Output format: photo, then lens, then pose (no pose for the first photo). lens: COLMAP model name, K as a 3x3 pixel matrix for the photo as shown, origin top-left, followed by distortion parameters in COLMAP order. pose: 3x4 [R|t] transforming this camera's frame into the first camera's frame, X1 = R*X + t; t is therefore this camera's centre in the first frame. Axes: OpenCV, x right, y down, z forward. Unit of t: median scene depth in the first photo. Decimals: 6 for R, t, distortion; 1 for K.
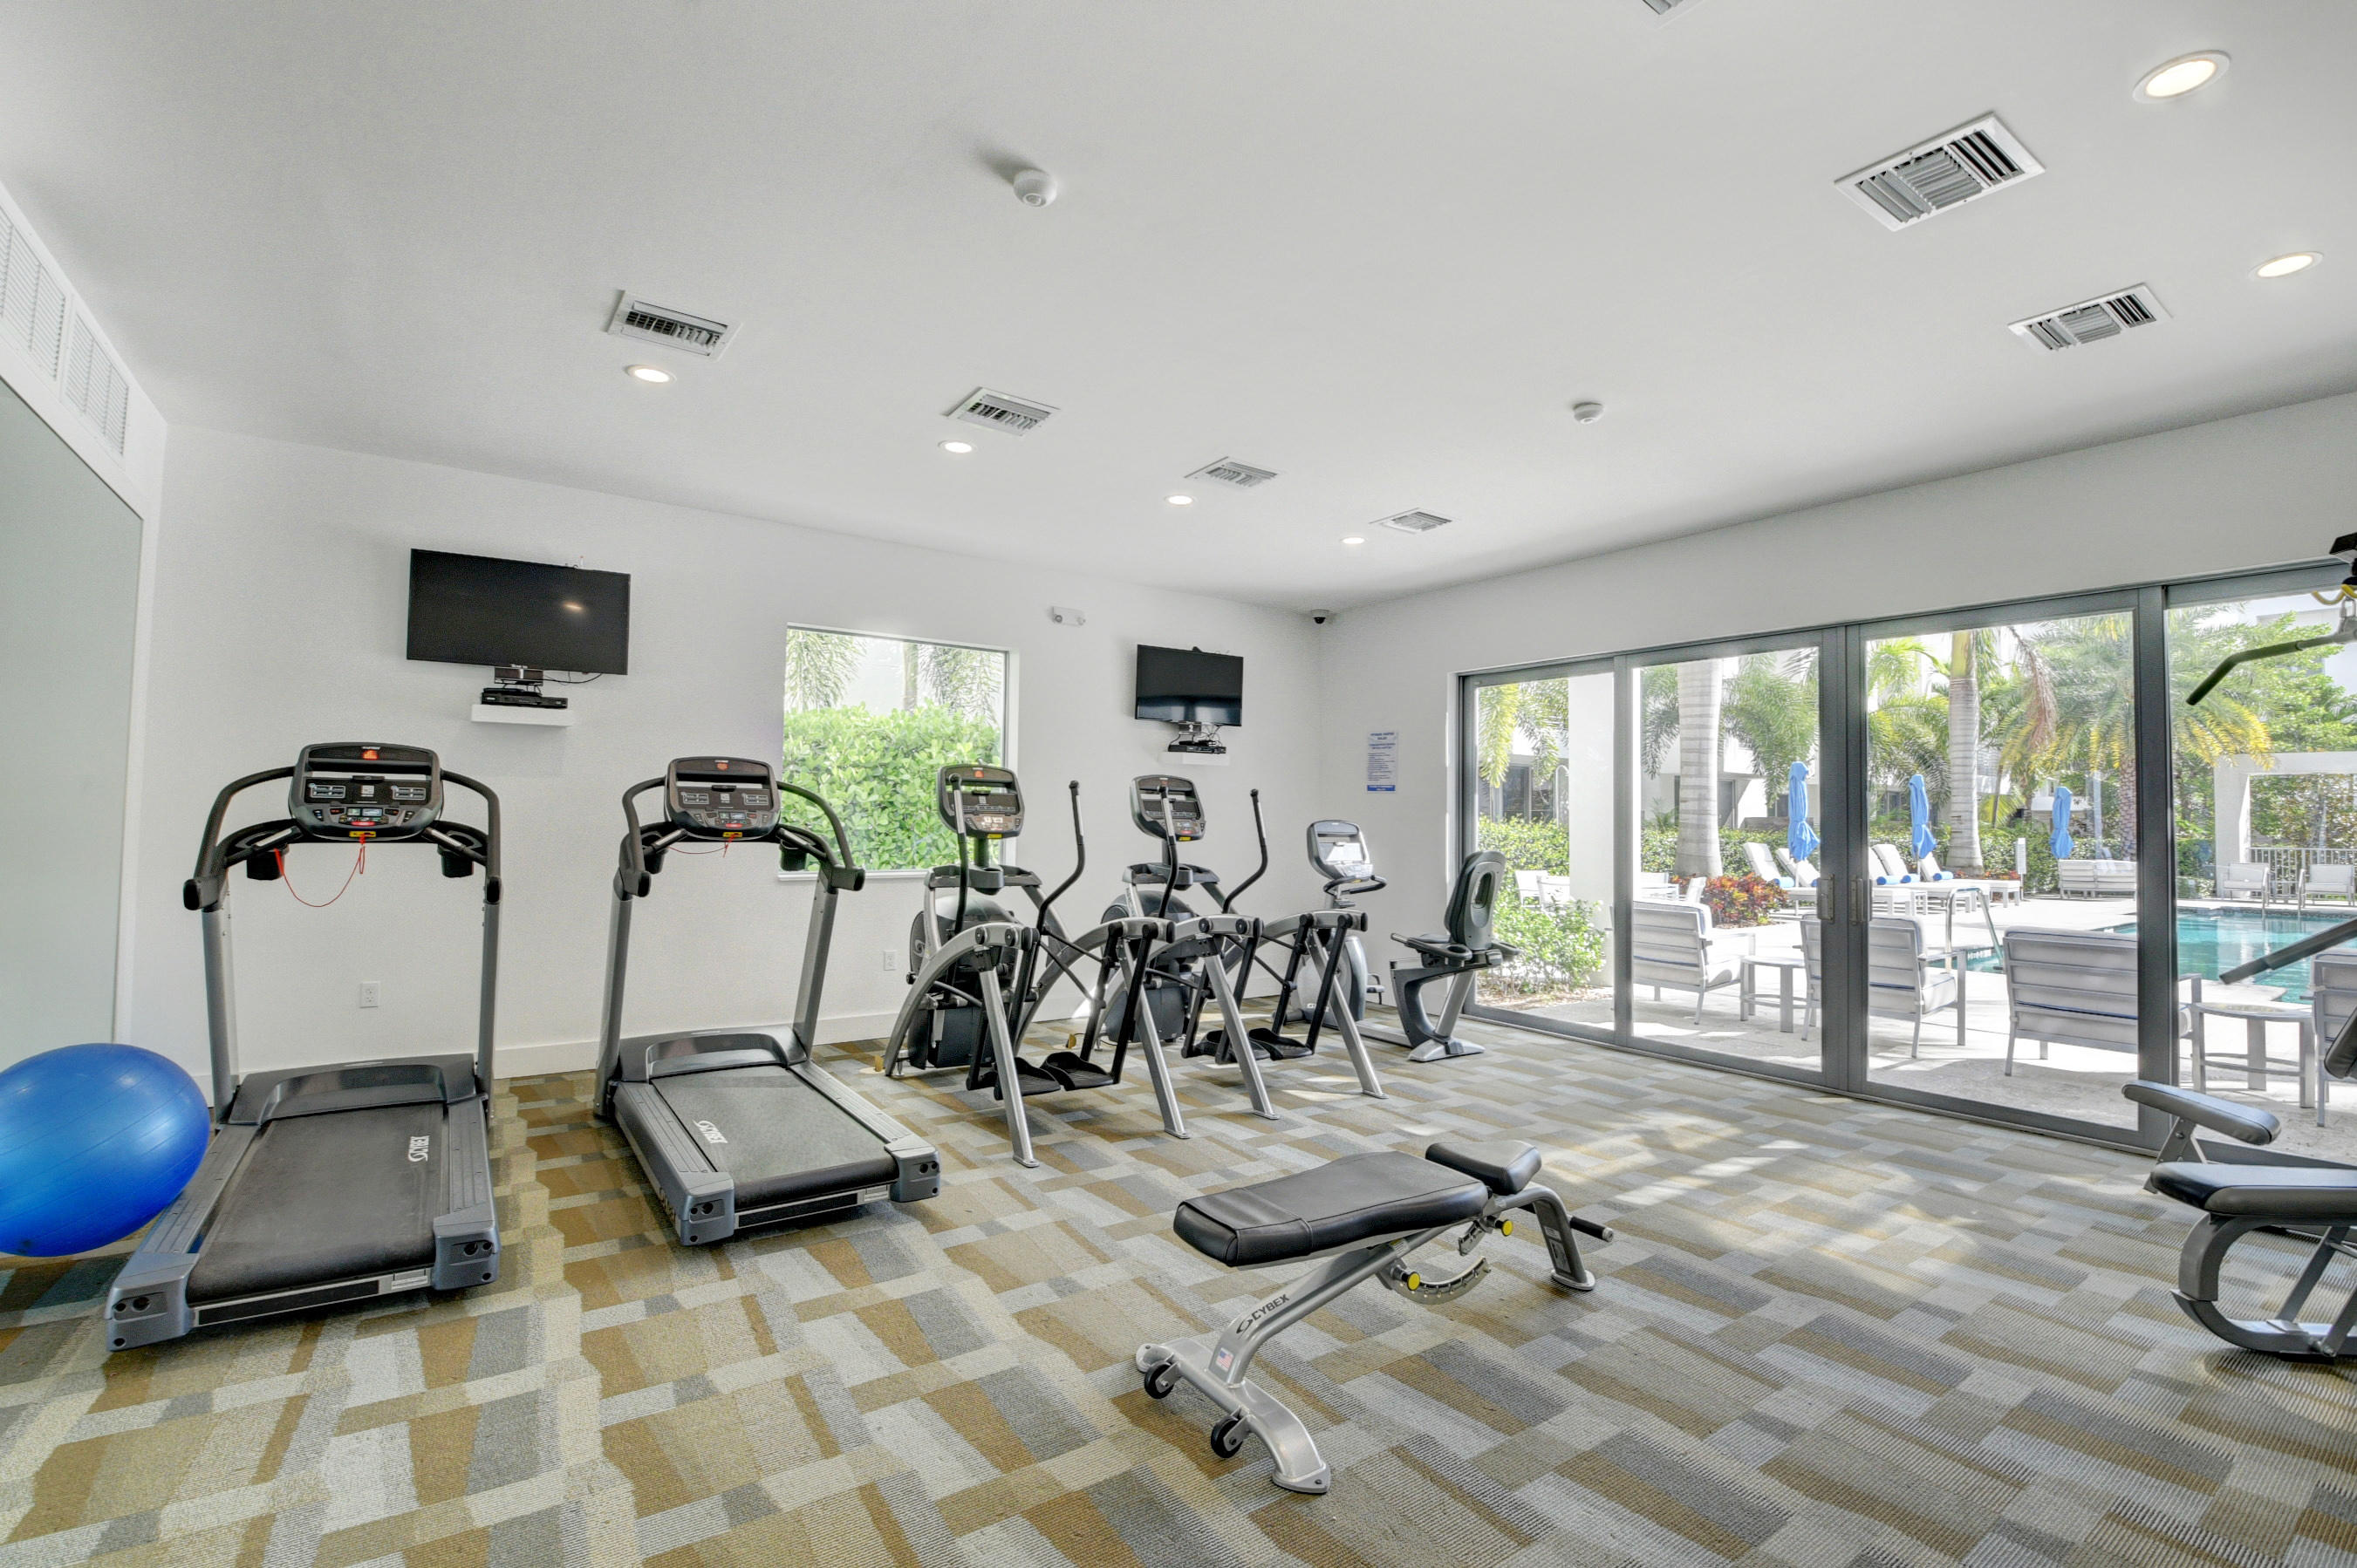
lens RADIAL K [[1033.6, 0, 1173.9], [0, 1033.6, 777.4], [0, 0, 1]] dist [0.026549, -0.039930]
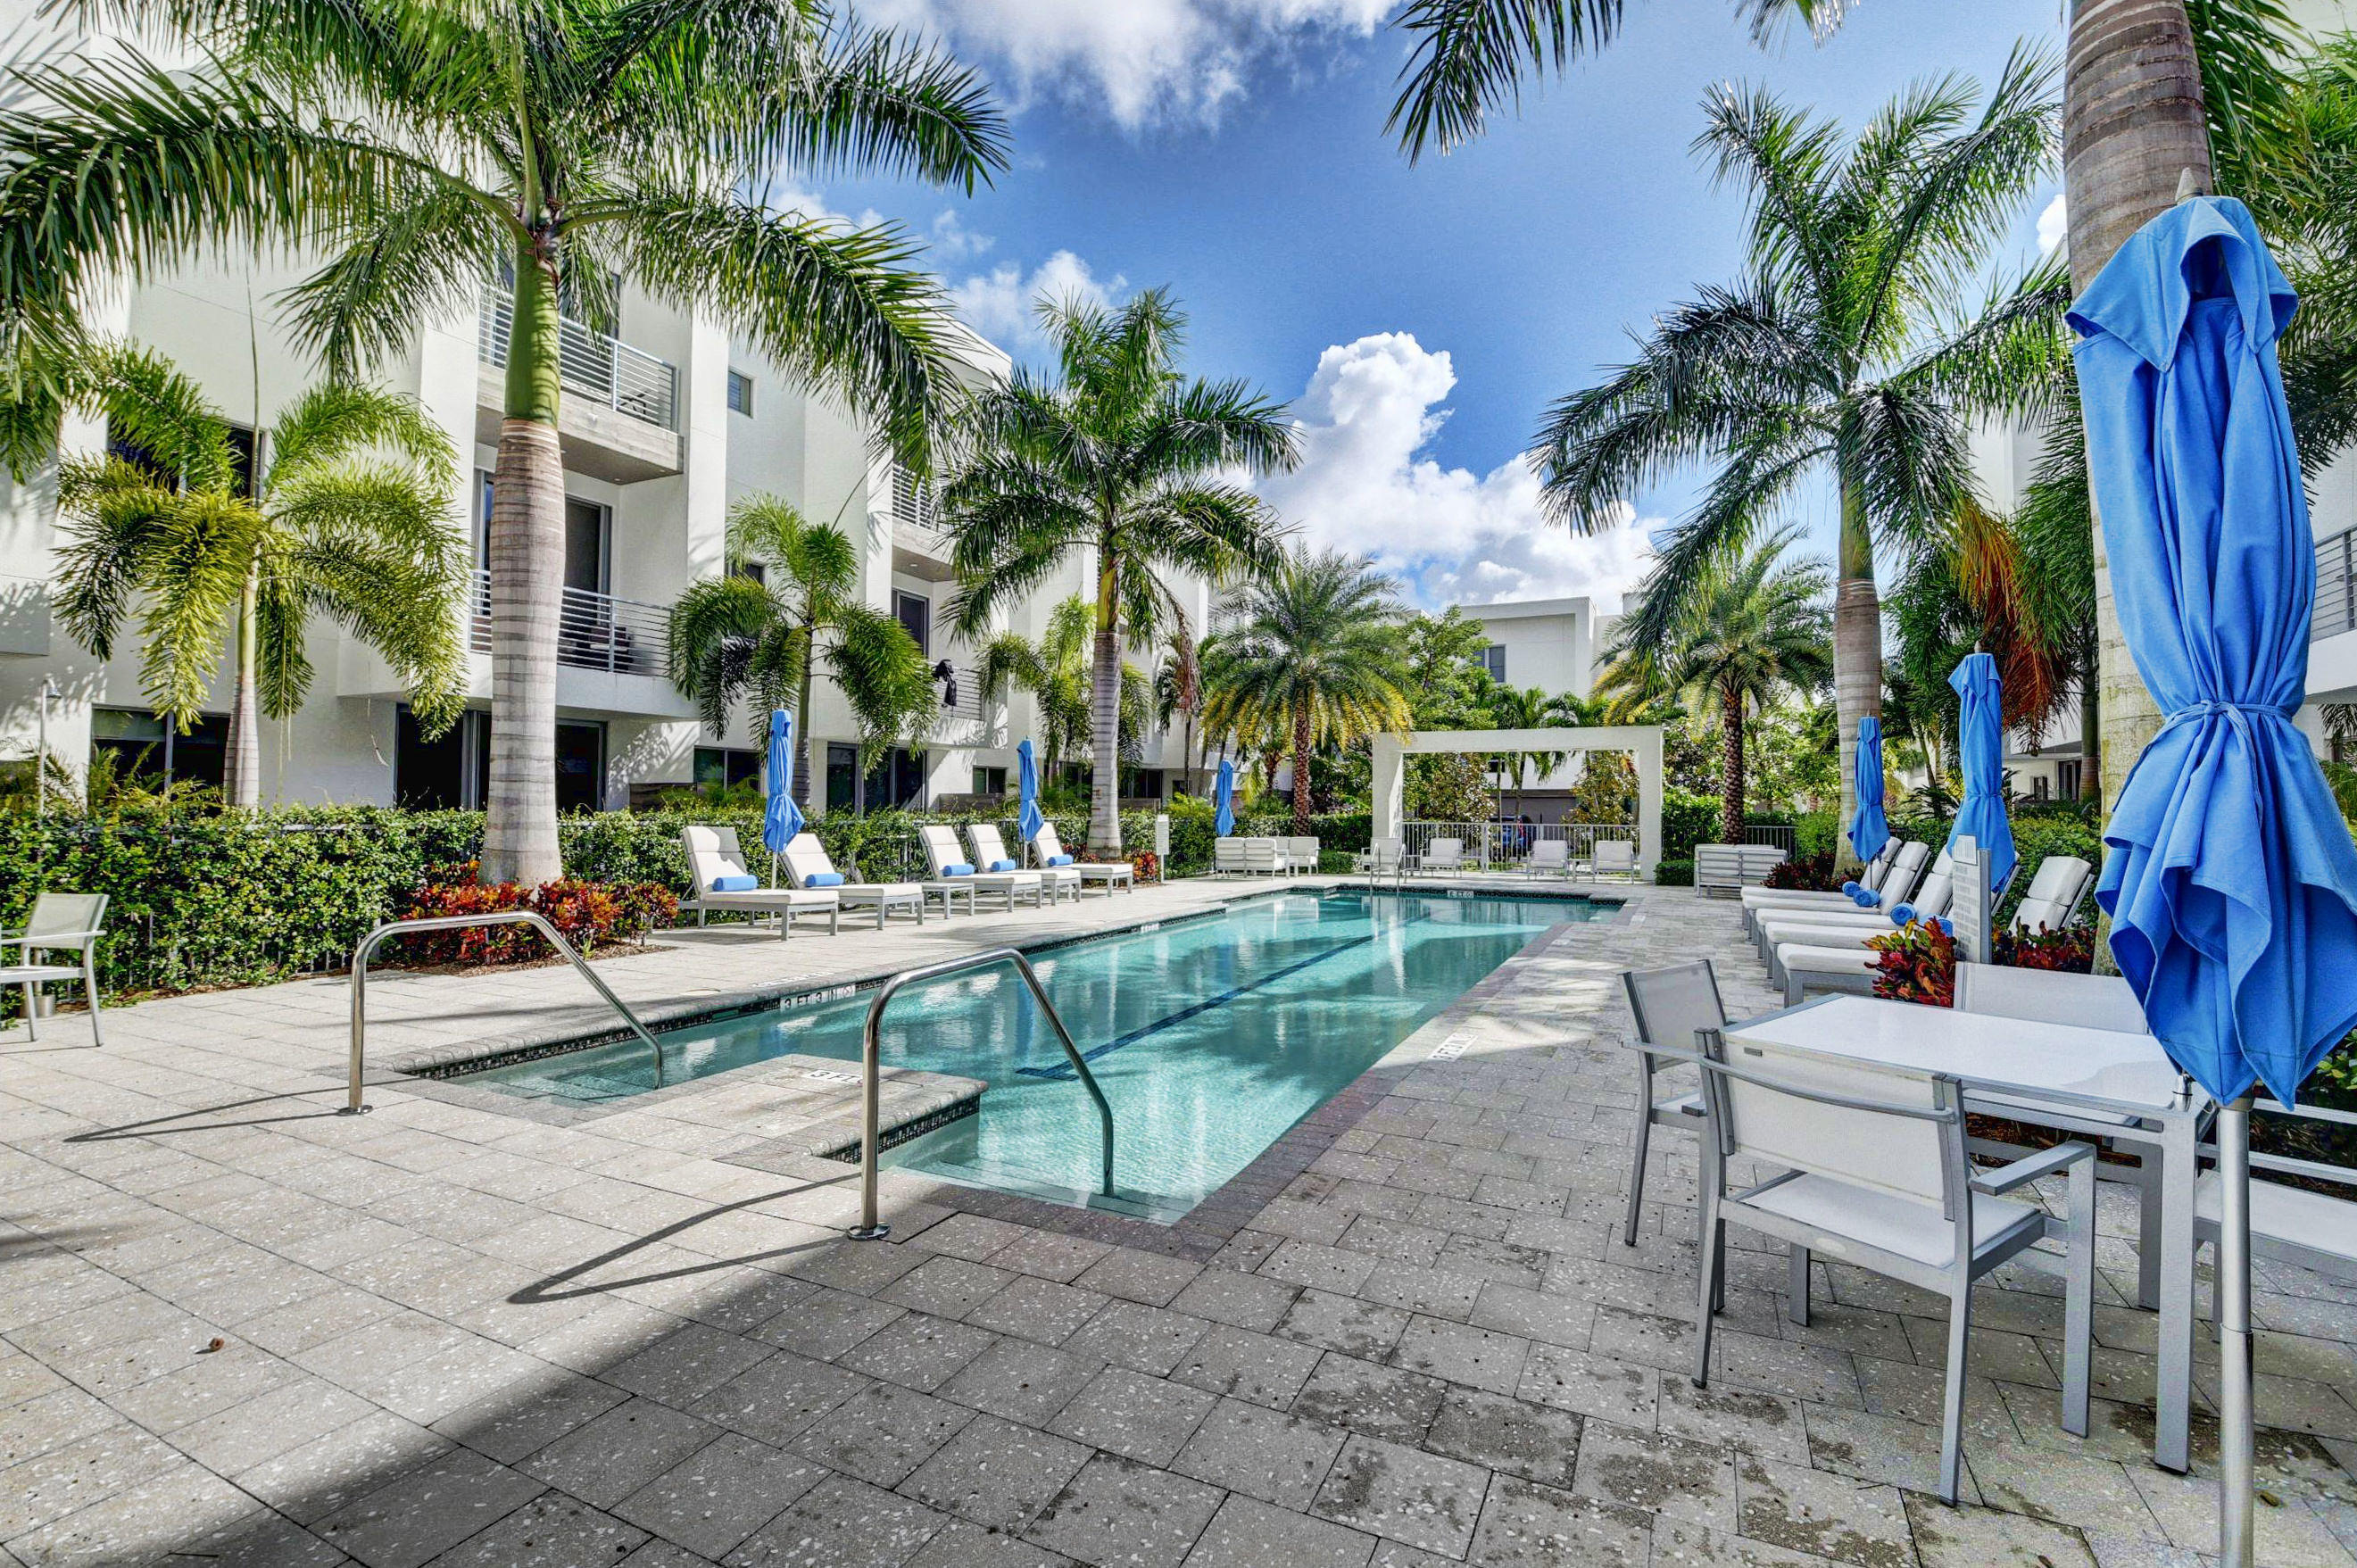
lens RADIAL K [[1071.2, 0, 1174.7], [0, 1071.2, 775.7], [0, 0, 1]] dist [0.024249, -0.036287]
pose [[0.879867, 0.005671, 0.475186, 1.705903], [-0.012148, 0.999870, 0.010561, 0.061645], [-0.475064, -0.015065, 0.879822, 0.736249]]
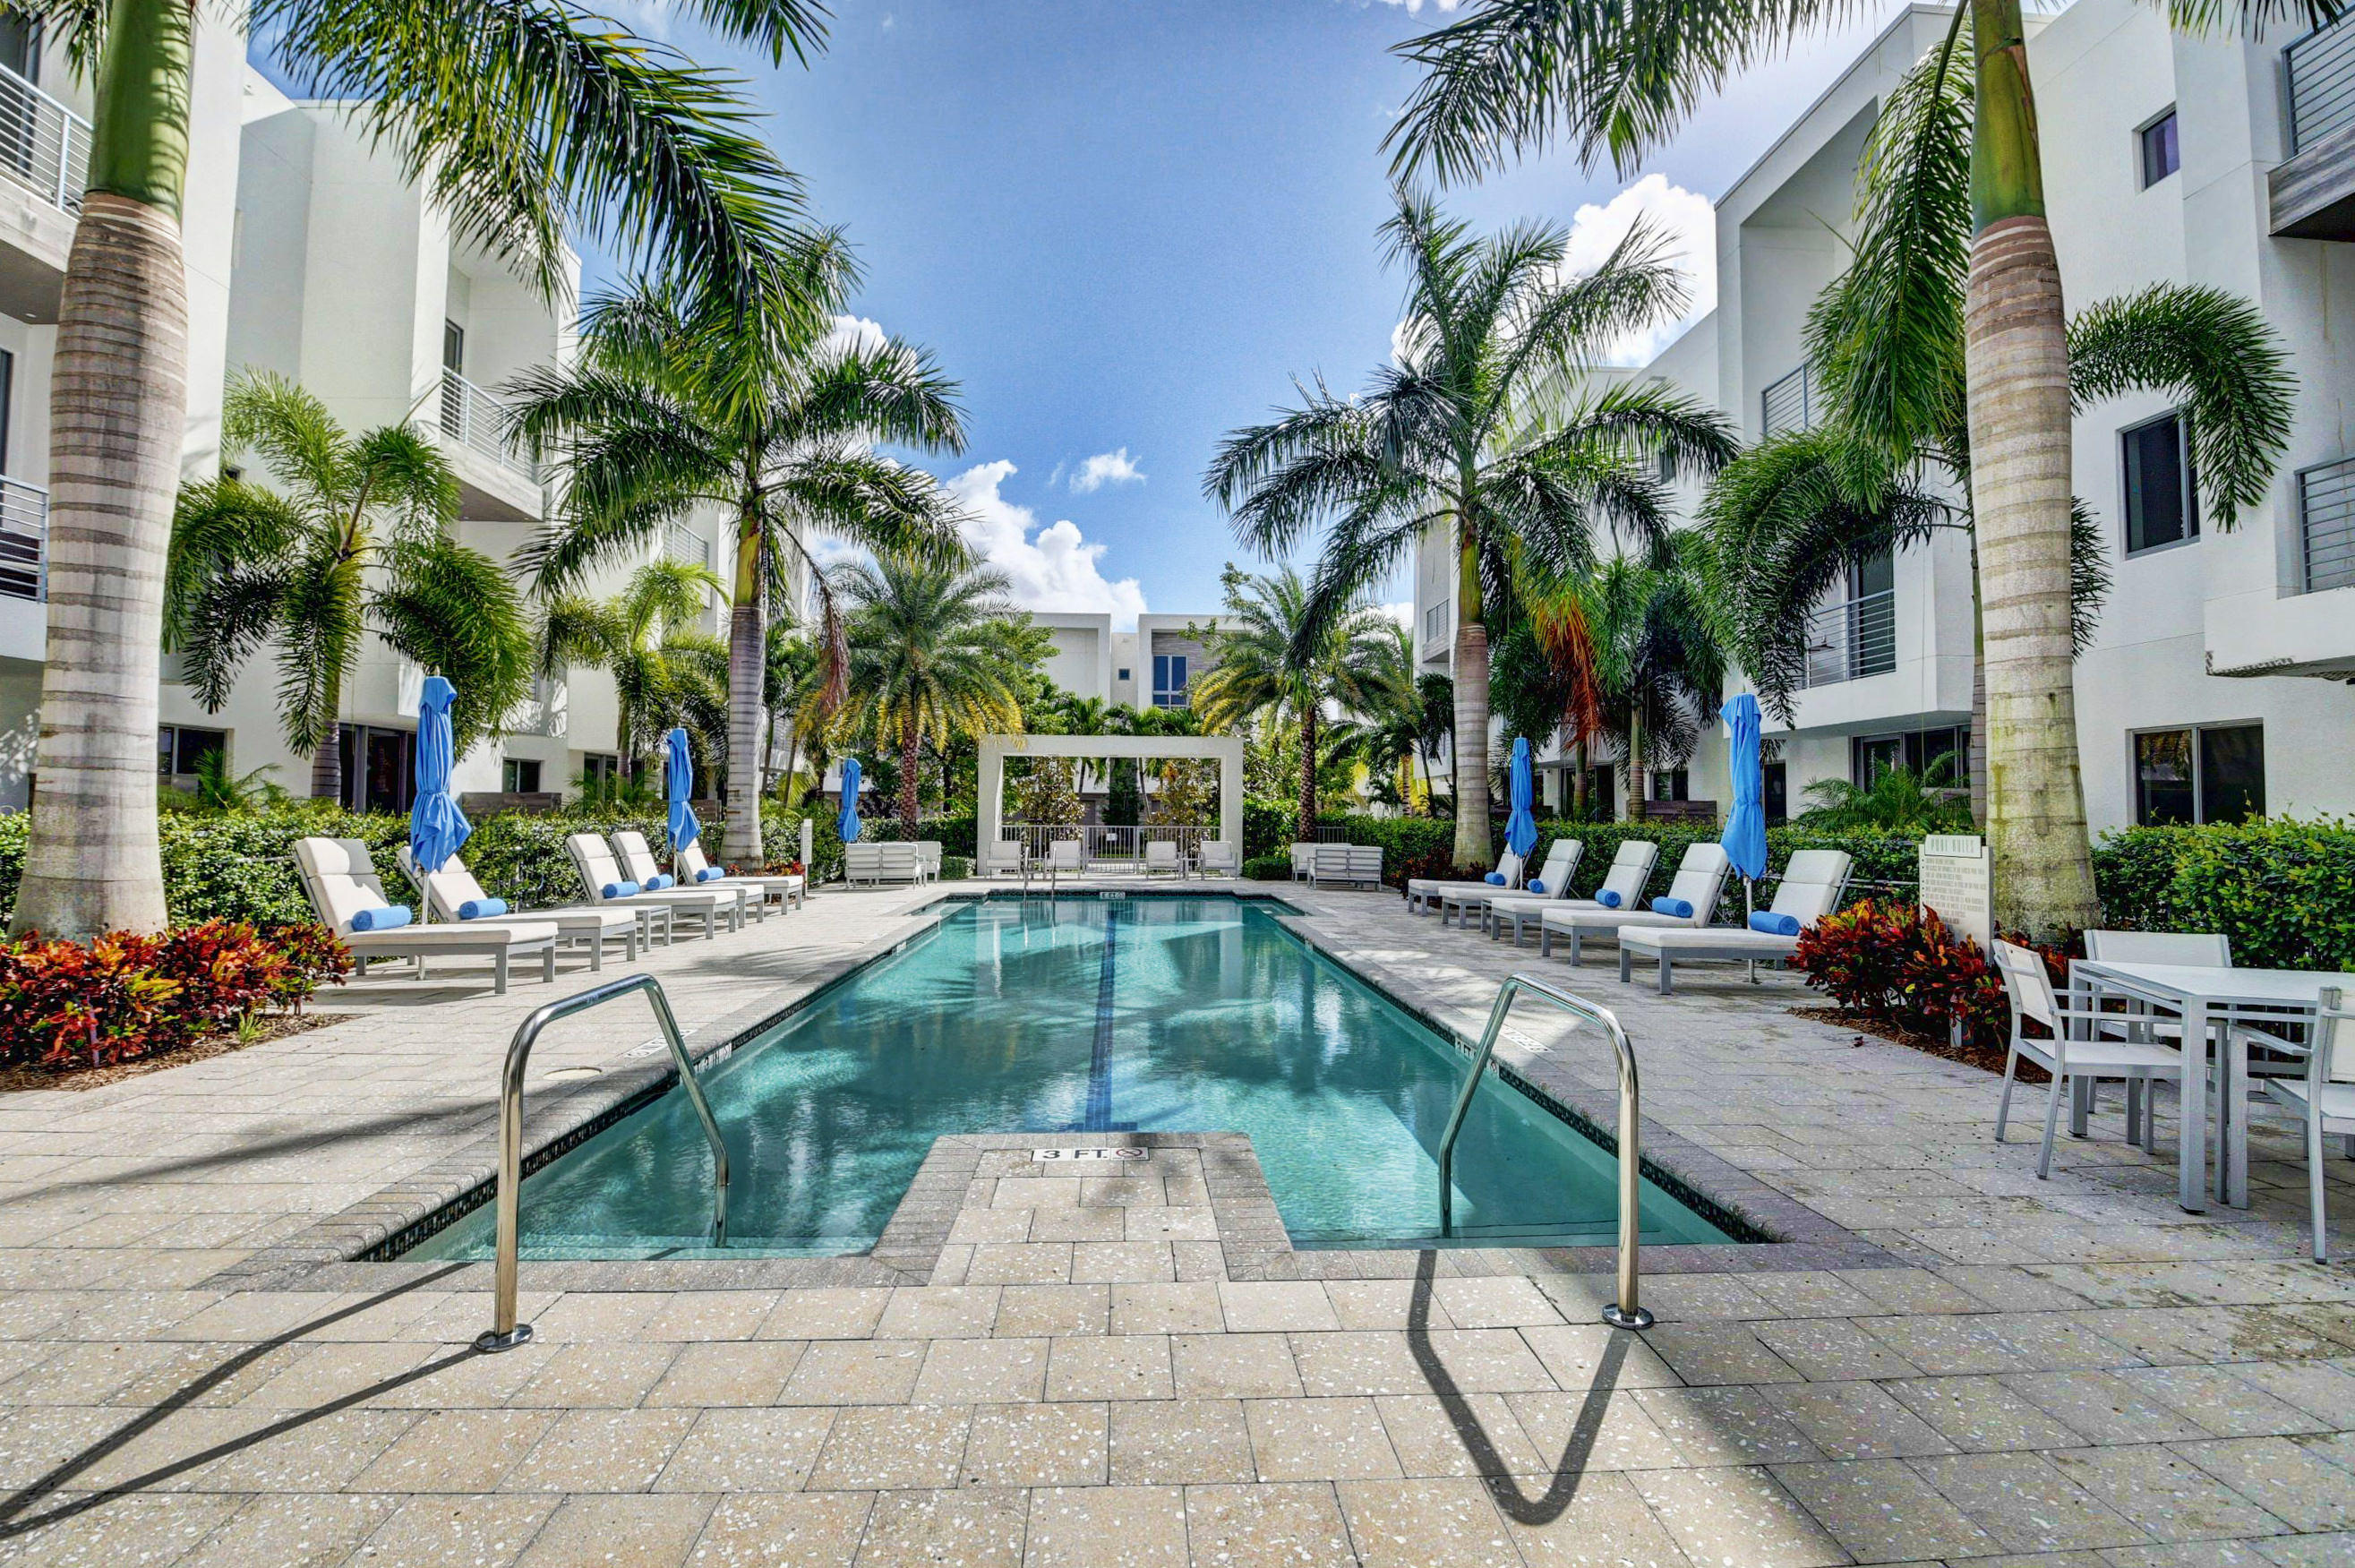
lens RADIAL K [[1070.3, 0, 1173.7], [0, 1070.3, 775.7], [0, 0, 1]] dist [0.024249, -0.036287]
pose [[0.535632, 0.019239, 0.844232, 1.188104], [-0.031386, 0.999503, -0.002864, 0.081591], [-0.843868, -0.024963, 0.535970, 1.393590]]
